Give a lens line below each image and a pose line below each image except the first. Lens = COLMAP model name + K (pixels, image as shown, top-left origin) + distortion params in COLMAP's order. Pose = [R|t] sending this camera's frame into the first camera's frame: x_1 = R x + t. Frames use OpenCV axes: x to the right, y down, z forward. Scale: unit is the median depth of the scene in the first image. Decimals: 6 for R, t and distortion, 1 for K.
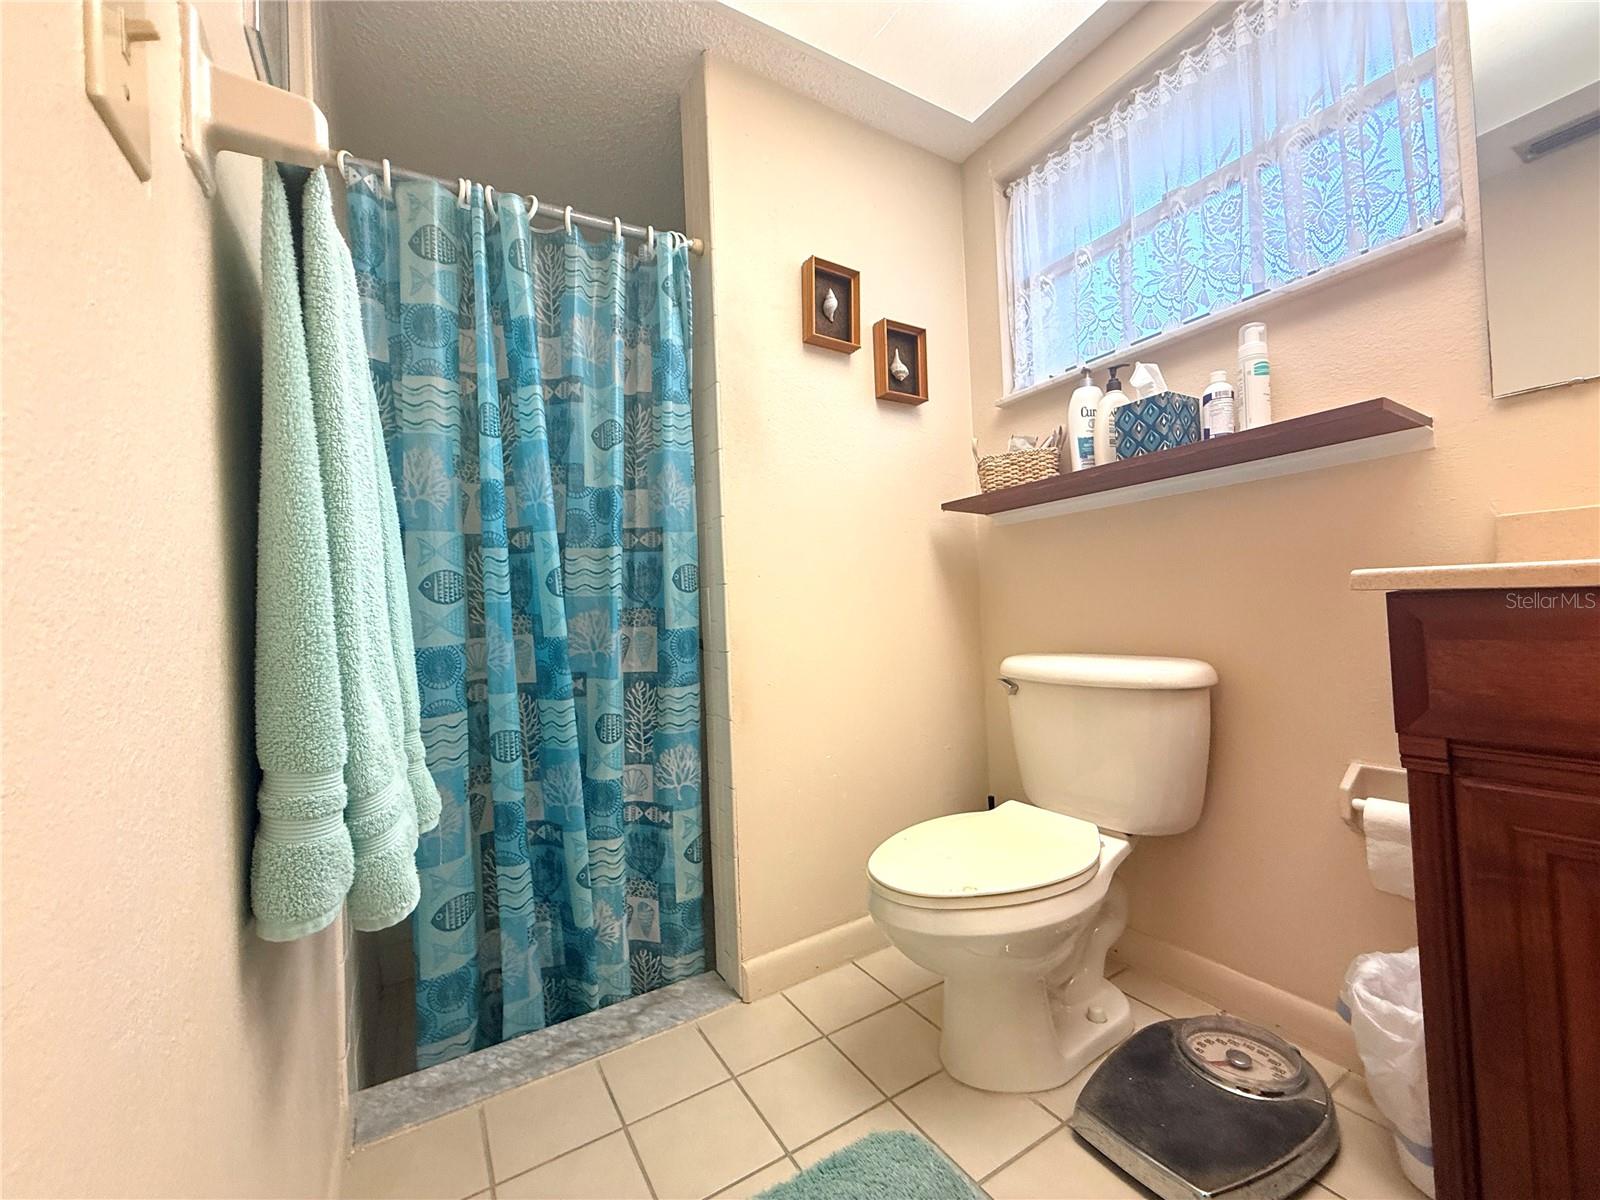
lens RADIAL K [[639.4, 0, 797.8], [0, 639.4, 601.4], [0, 0, 1]] dist [0.000472, -0.000369]
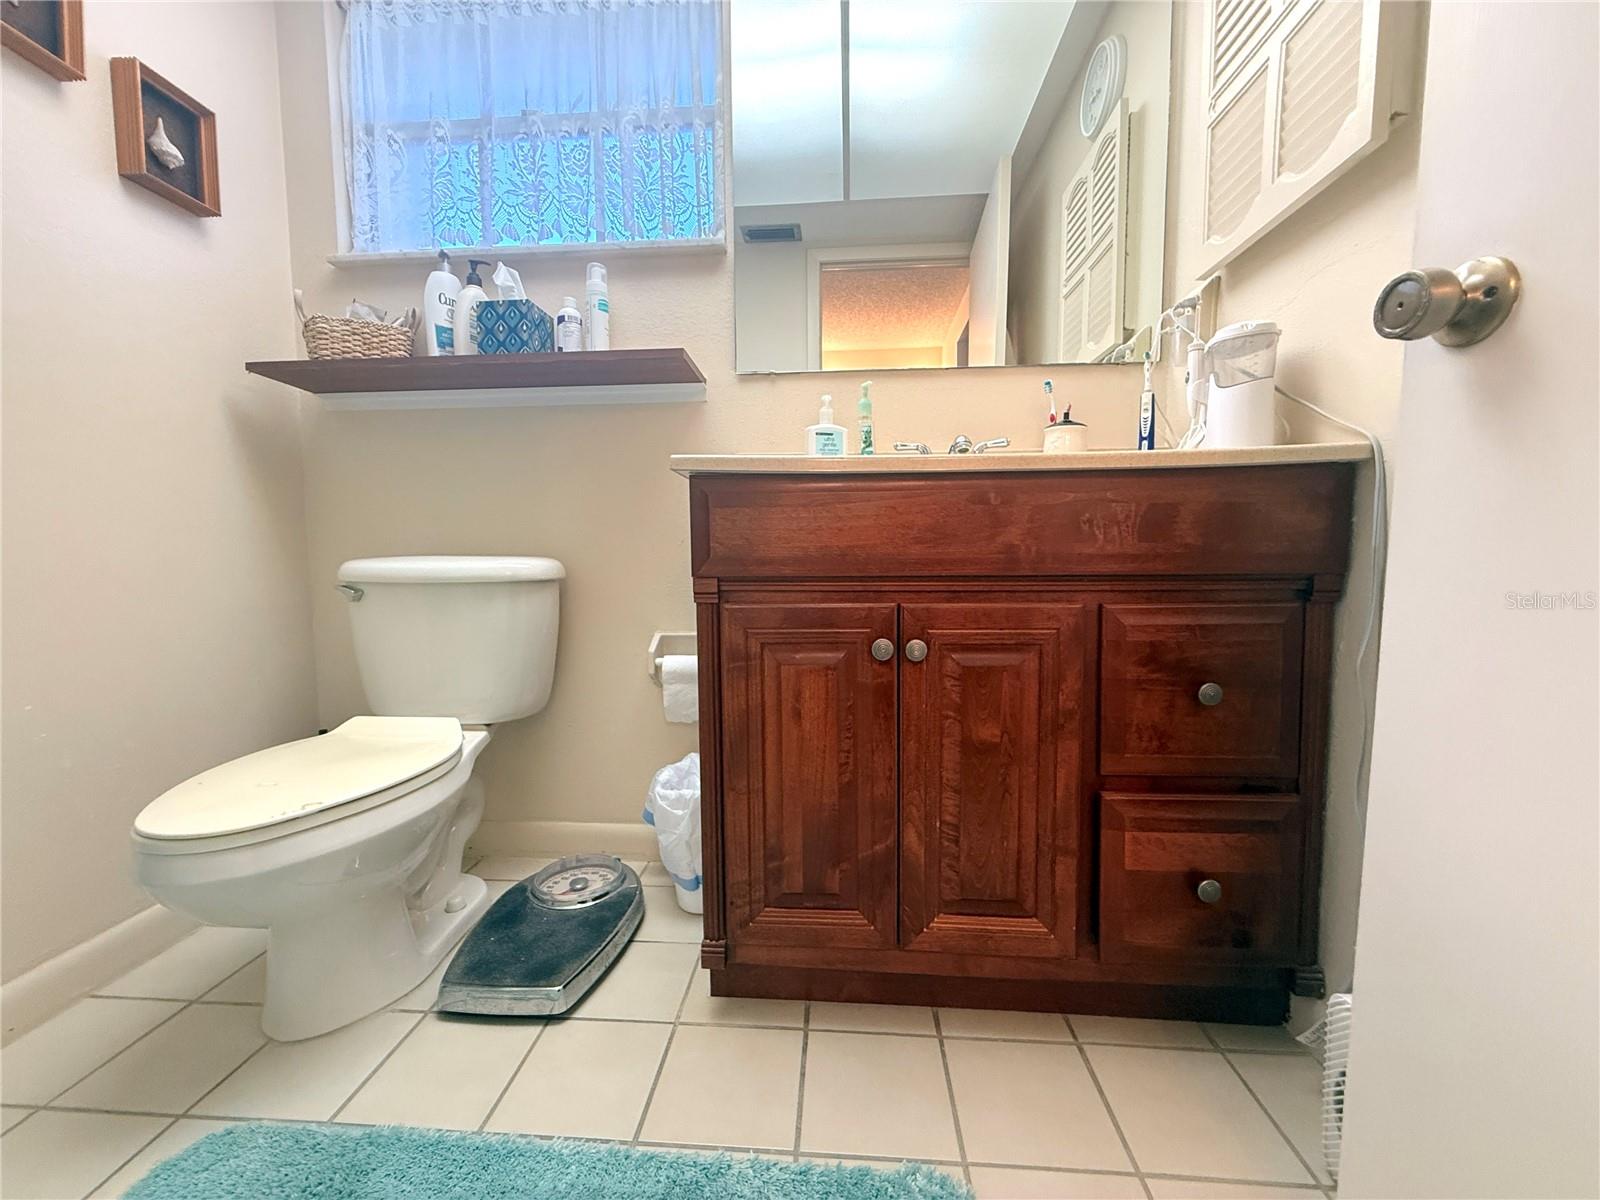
lens RADIAL K [[639.4, 0, 797.8], [0, 639.4, 601.4], [0, 0, 1]] dist [0.000472, -0.000369]
pose [[0.574146, -0.023090, 0.818427, -0.037677], [-0.033993, 0.998068, 0.052005, 0.093697], [-0.818047, -0.057679, 0.572252, 0.006288]]
